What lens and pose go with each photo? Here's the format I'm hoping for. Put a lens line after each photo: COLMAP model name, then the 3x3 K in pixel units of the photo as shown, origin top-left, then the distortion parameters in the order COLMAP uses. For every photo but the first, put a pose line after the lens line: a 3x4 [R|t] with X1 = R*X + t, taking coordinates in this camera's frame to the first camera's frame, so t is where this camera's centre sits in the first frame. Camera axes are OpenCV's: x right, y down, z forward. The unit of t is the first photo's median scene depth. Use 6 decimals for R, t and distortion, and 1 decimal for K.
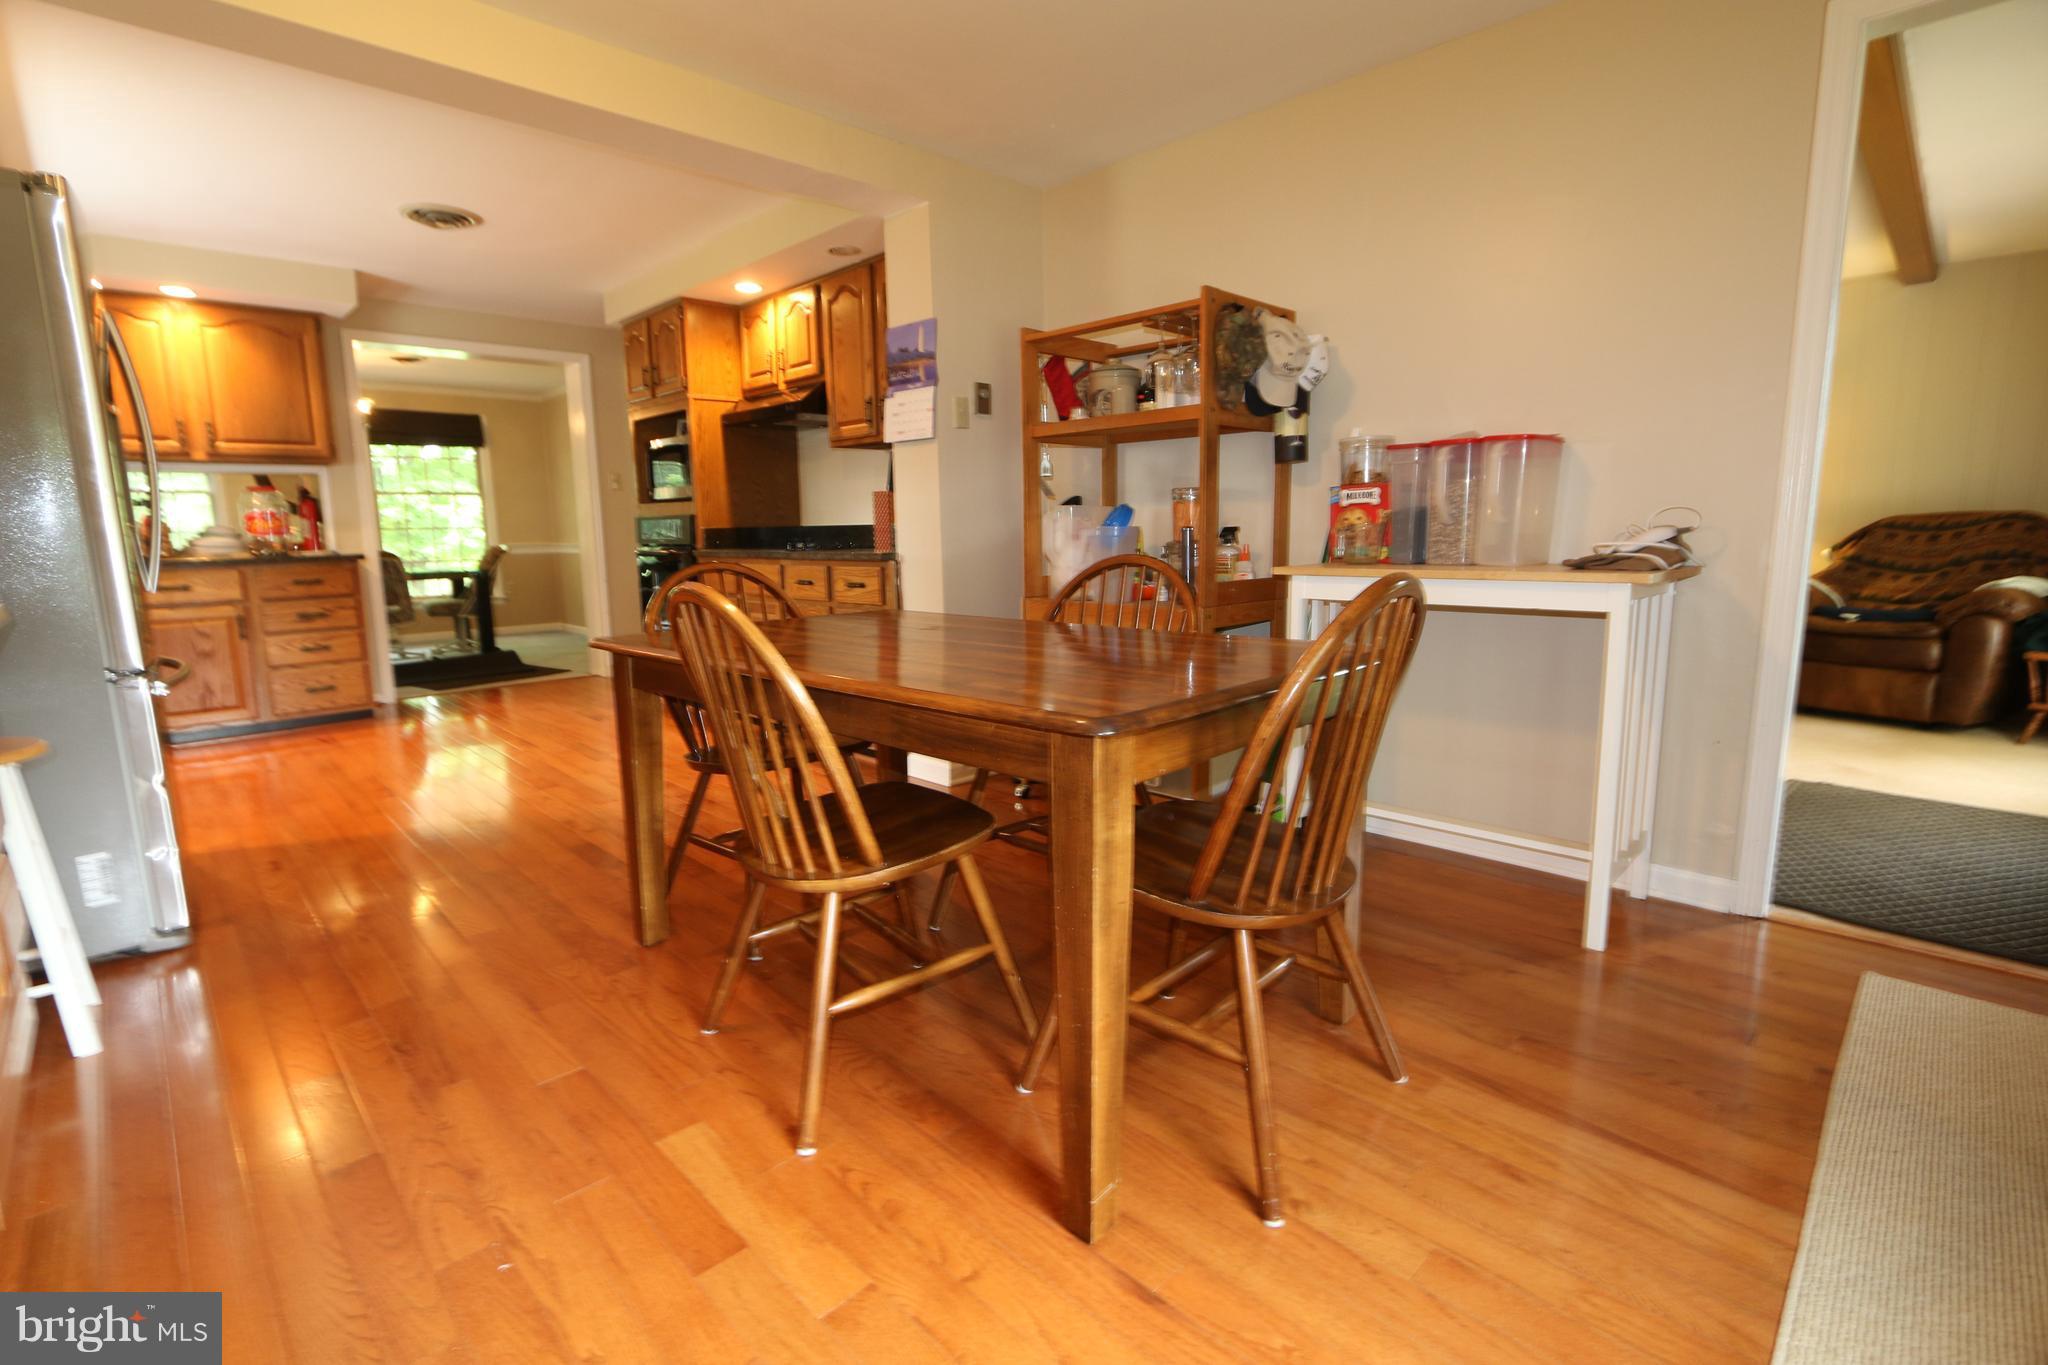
lens RADIAL K [[941.2, 0, 1025.4], [0, 941.2, 677.1], [0, 0, 1]] dist [-0.018324, 0.003027]
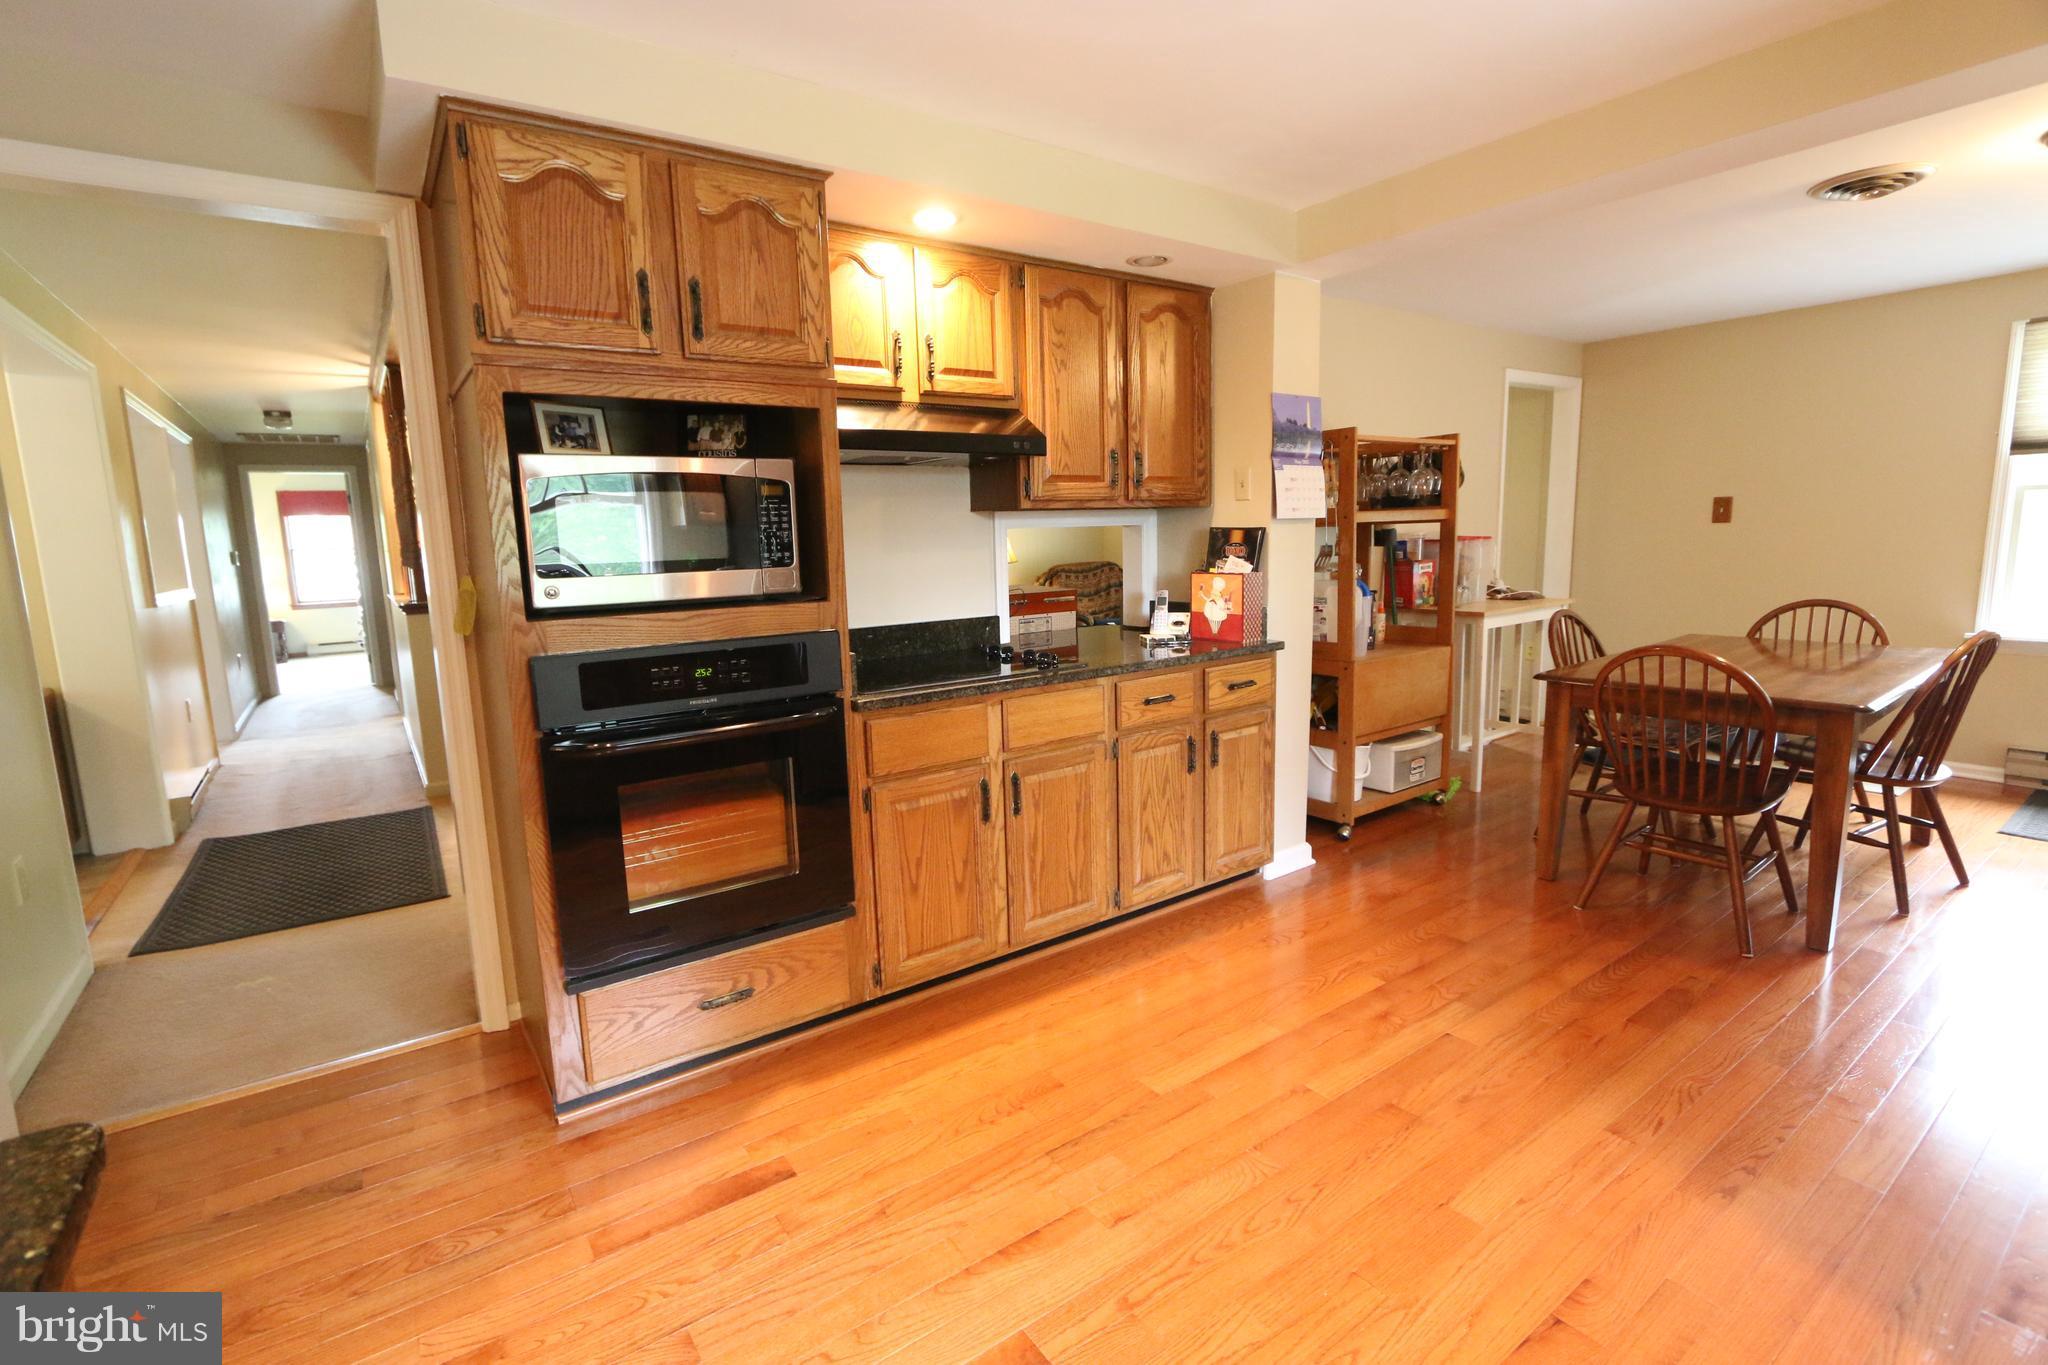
lens RADIAL K [[941.2, 0, 1010.5], [0, 941.2, 676.3], [0, 0, 1]] dist [-0.018324, 0.003027]
pose [[0.160083, -0.143415, 0.976630, -1.016830], [0.182929, 0.976562, 0.113420, -0.235435], [-0.970005, 0.160498, 0.182565, 1.041267]]
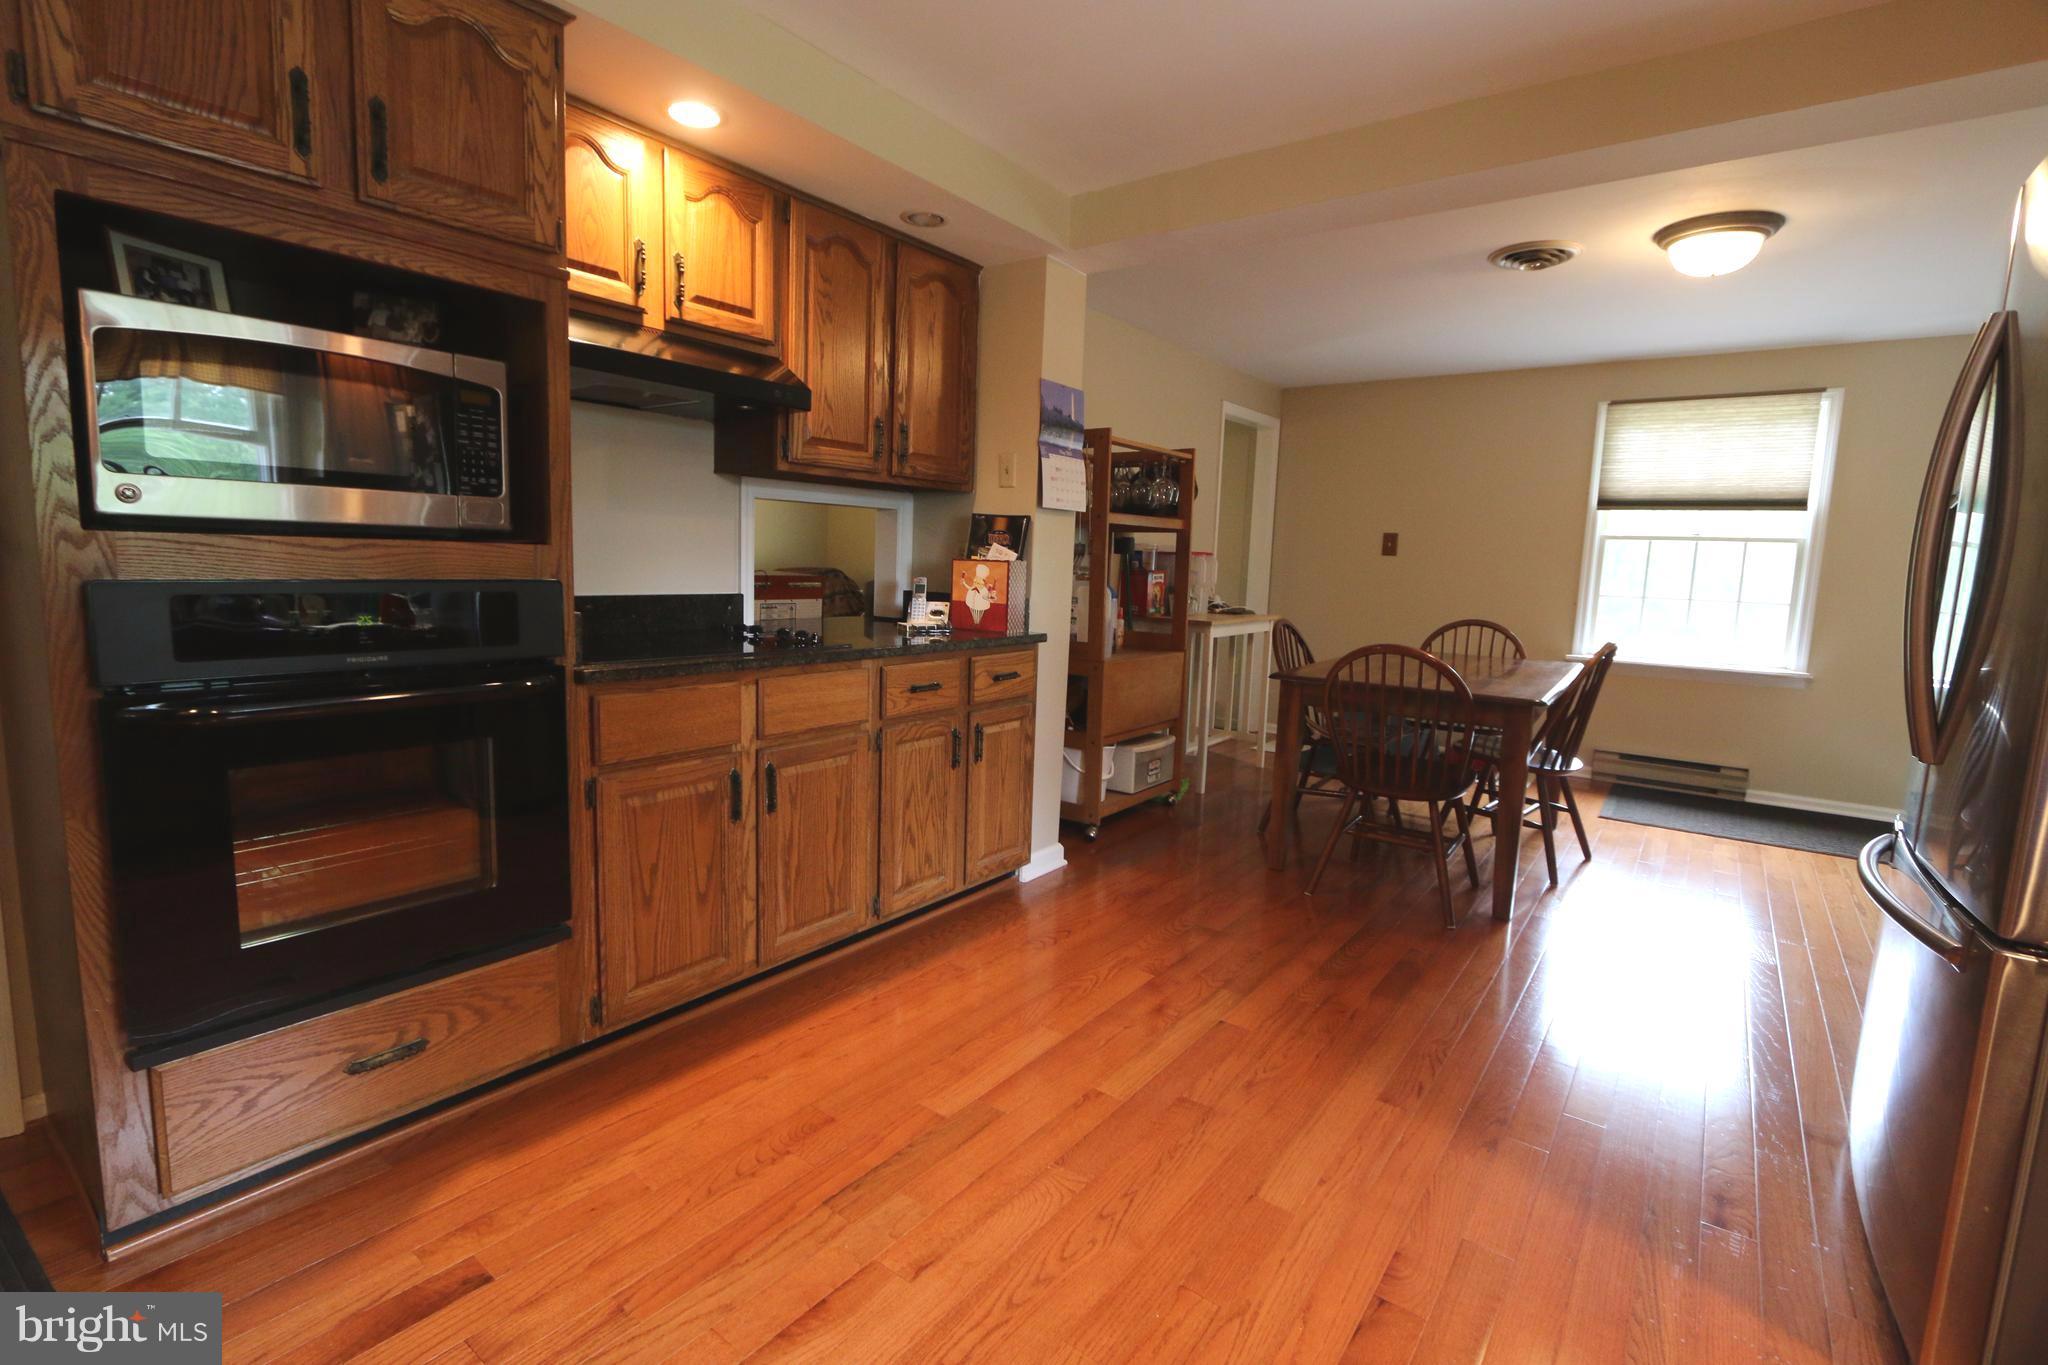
lens RADIAL K [[941.2, 0, 1012.1], [0, 941.2, 675.2], [0, 0, 1]] dist [-0.018324, 0.003027]
pose [[-0.147487, -0.115455, 0.982302, -0.957643], [0.125475, 0.982955, 0.134371, -0.204219], [-0.981073, 0.143072, -0.130486, 1.094540]]
